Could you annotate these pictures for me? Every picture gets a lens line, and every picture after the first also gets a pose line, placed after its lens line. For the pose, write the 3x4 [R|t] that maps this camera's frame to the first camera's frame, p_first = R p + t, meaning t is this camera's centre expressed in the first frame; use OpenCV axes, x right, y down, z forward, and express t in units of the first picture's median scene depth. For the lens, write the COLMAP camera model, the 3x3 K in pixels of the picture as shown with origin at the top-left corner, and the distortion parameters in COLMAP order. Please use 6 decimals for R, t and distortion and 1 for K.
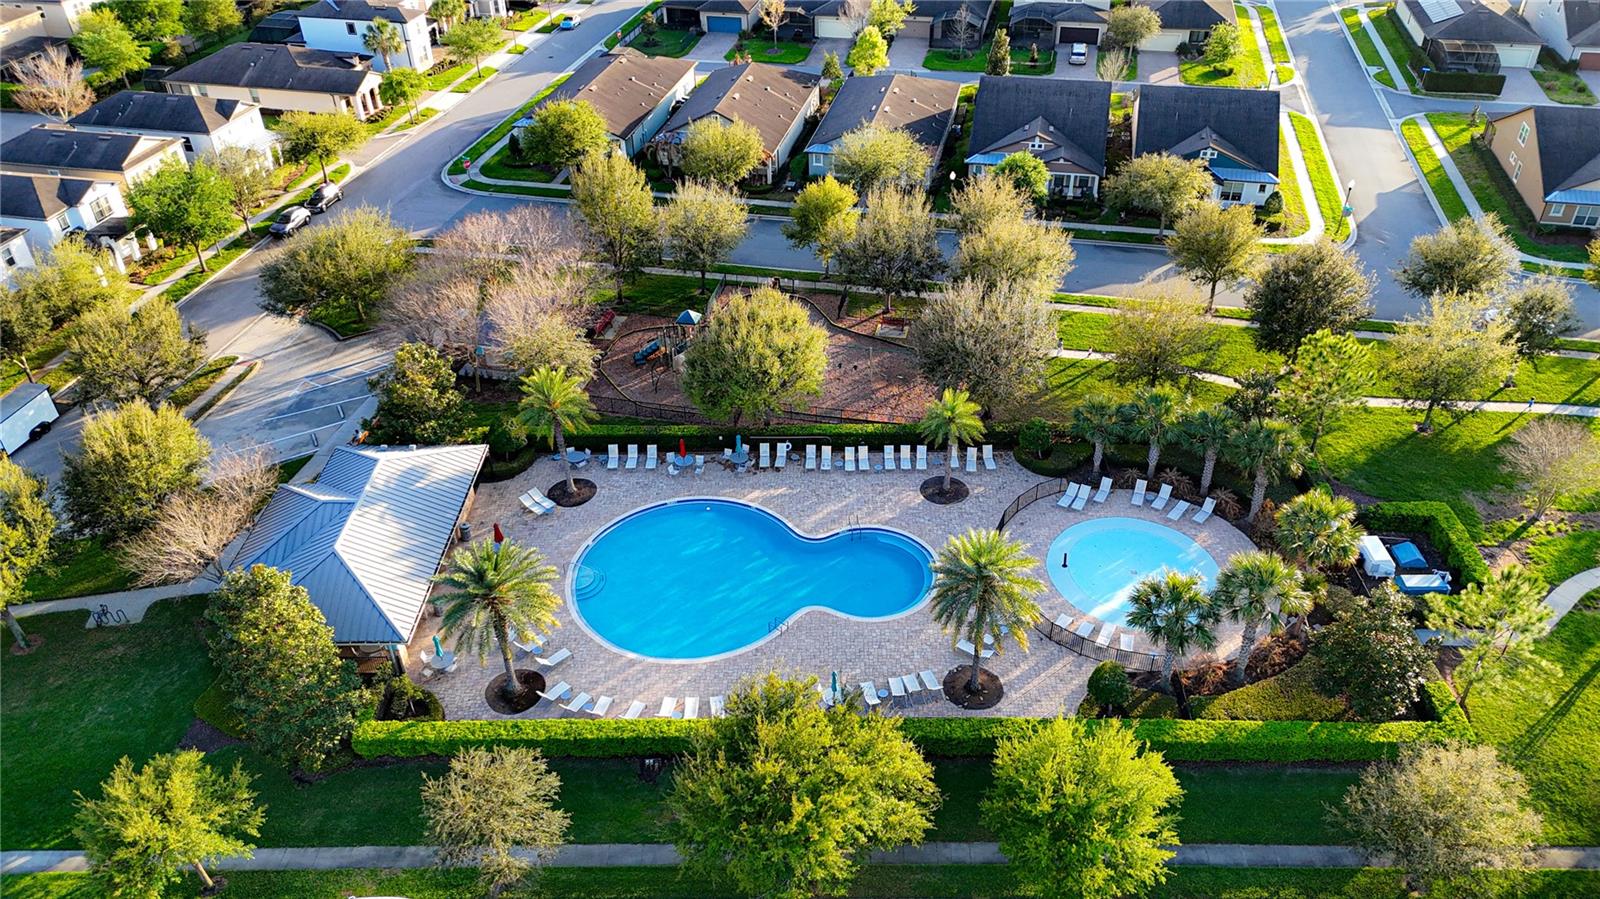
lens RADIAL K [[1181.6, 0, 808.0], [0, 1181.6, 428.8], [0, 0, 1]] dist [0.094515, -0.101949]
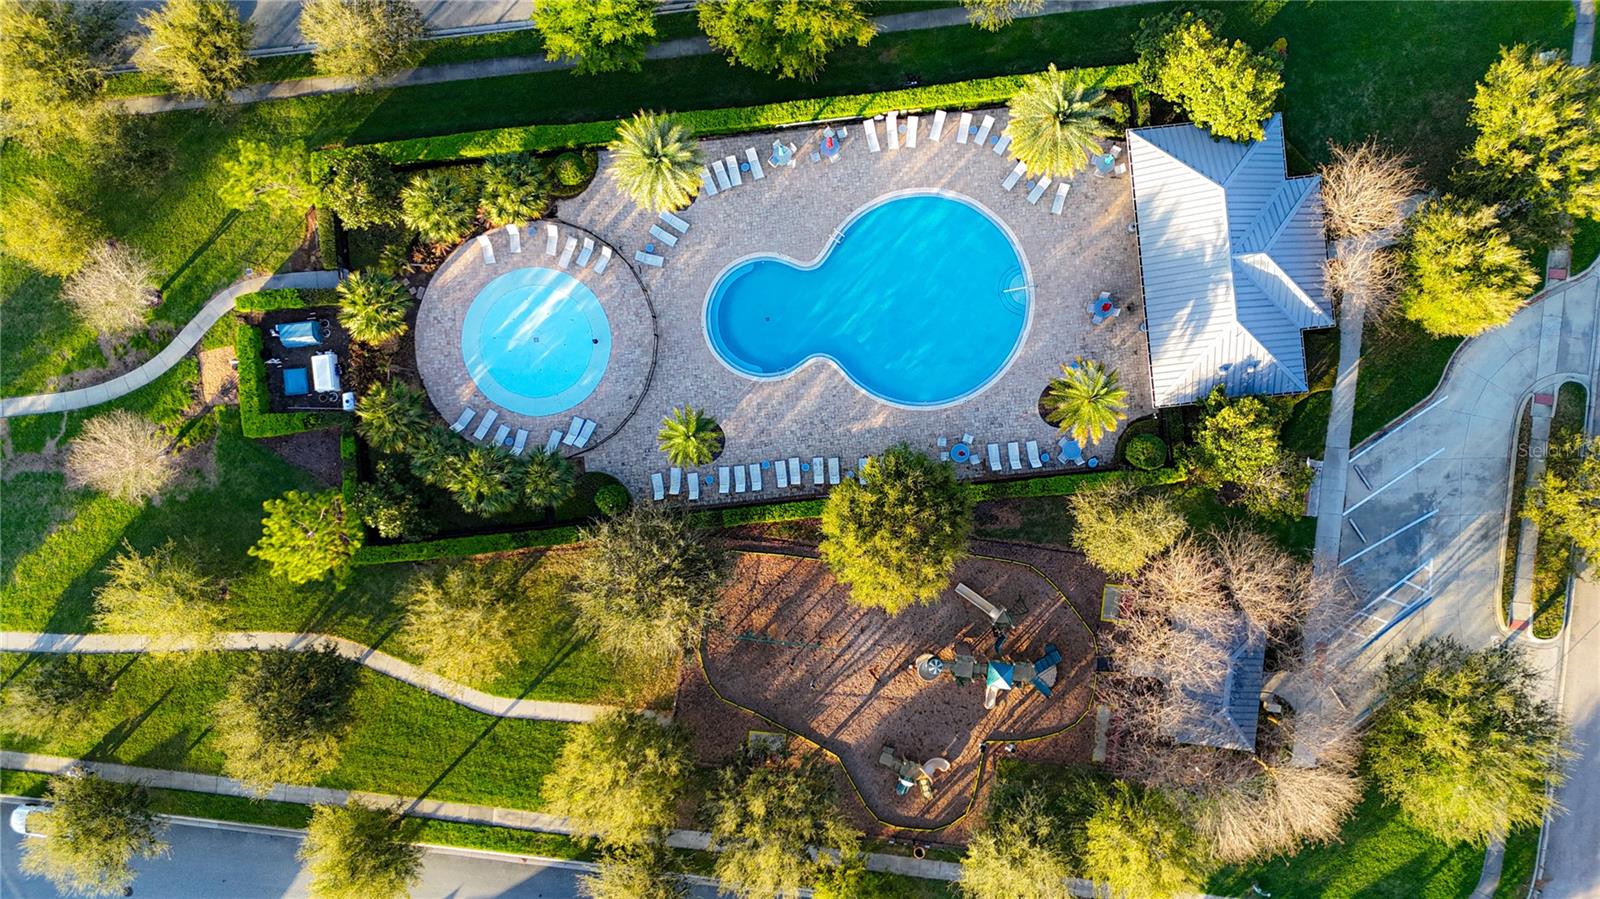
lens RADIAL K [[1181.6, 0, 808.0], [0, 1181.6, 428.8], [0, 0, 1]] dist [0.094515, -0.101949]
pose [[-0.993256, 0.108791, 0.040085, -0.019423], [-0.029313, -0.570139, 0.821025, -0.774790], [0.112174, 0.814313, 0.569483, 0.399274]]
